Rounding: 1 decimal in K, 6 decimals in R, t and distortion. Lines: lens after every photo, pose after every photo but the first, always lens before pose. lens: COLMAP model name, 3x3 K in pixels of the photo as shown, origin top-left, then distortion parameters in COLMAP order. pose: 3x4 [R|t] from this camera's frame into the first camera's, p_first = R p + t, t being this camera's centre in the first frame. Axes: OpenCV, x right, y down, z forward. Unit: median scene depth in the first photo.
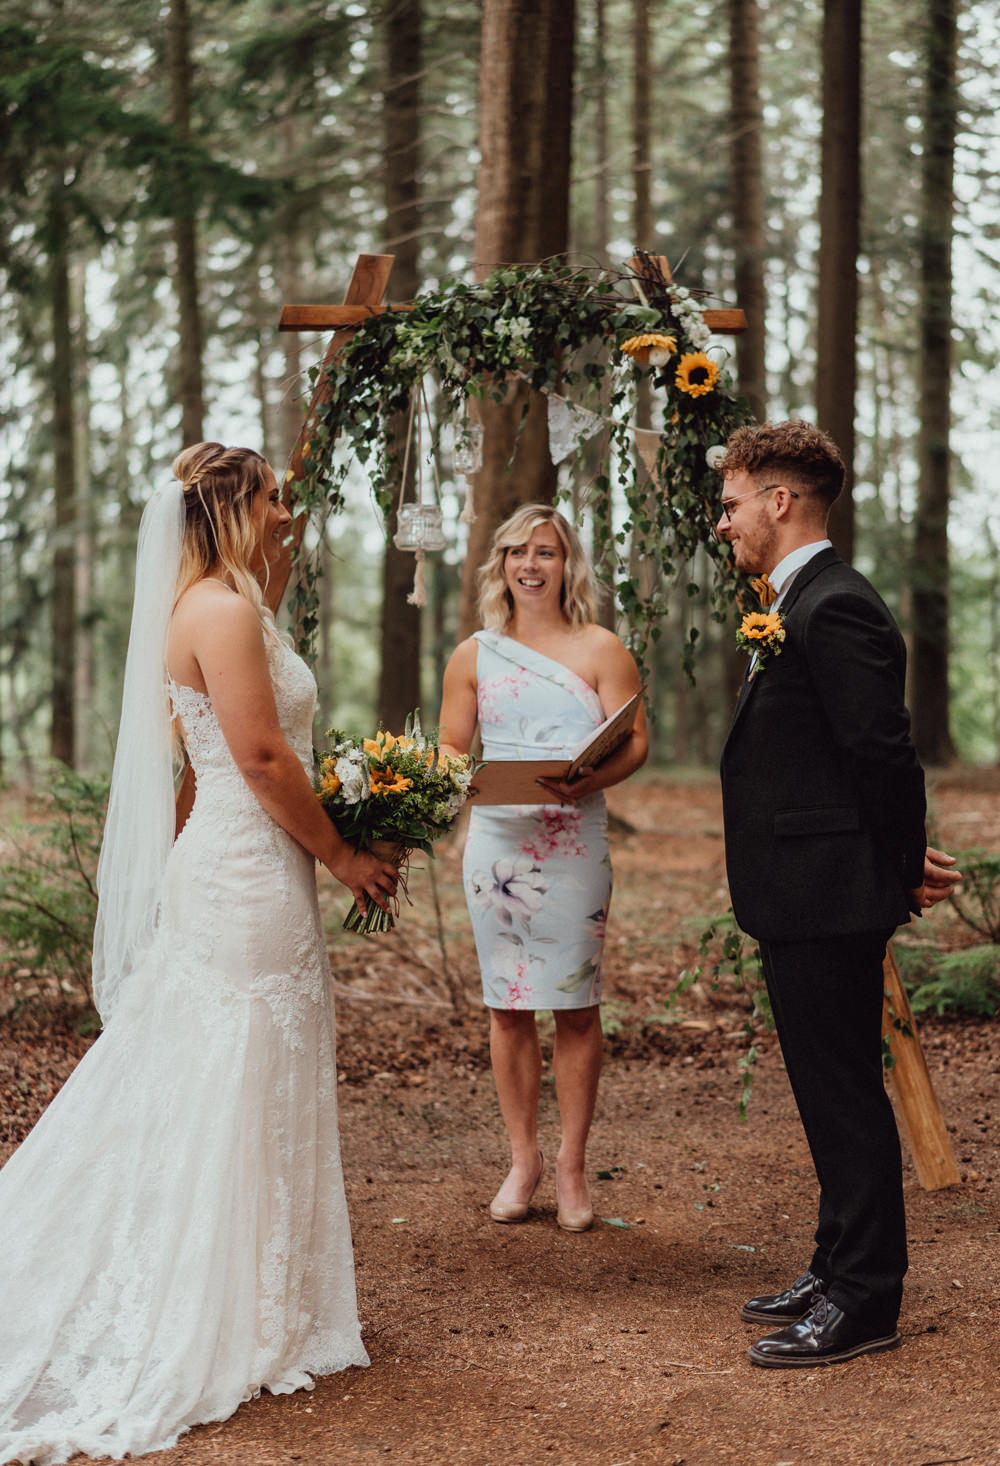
lens RADIAL K [[3012.9, 0, 502.0], [0, 3012.9, 734.5], [0, 0, 1]] dist [0.016988, 0.000000]
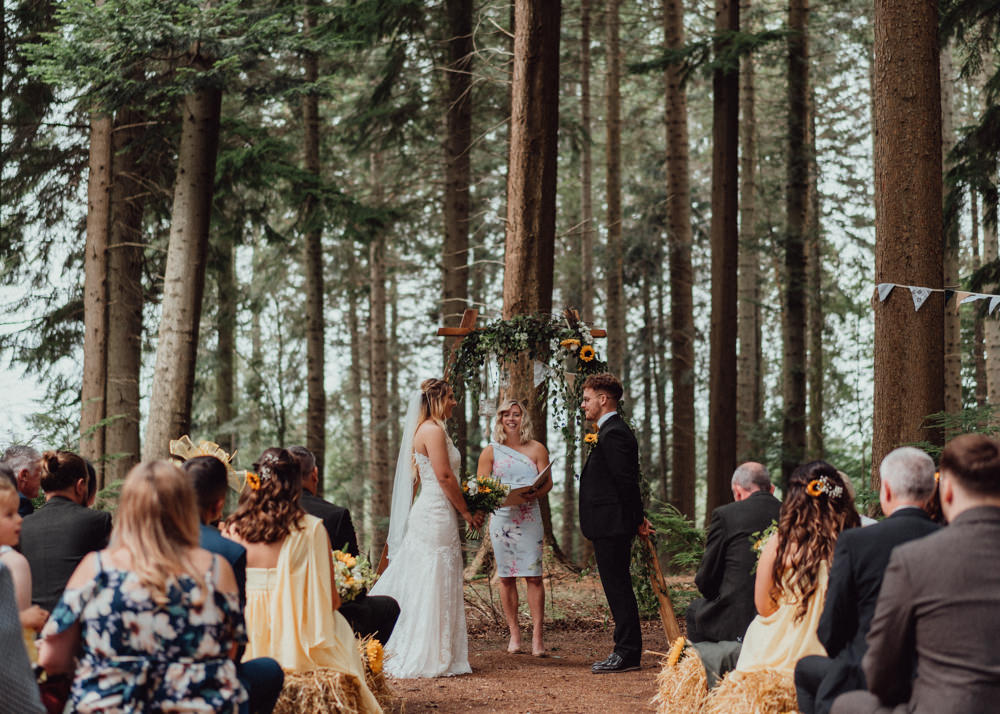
lens RADIAL K [[2188.3, 0, 499.5], [0, 2188.3, 354.3], [0, 0, 1]] dist [0.061145, 0.000000]
pose [[0.999940, 0.005432, -0.009461, 0.002480], [-0.006356, 0.994921, -0.100455, 0.083997], [0.008867, 0.100509, 0.994897, -1.000435]]
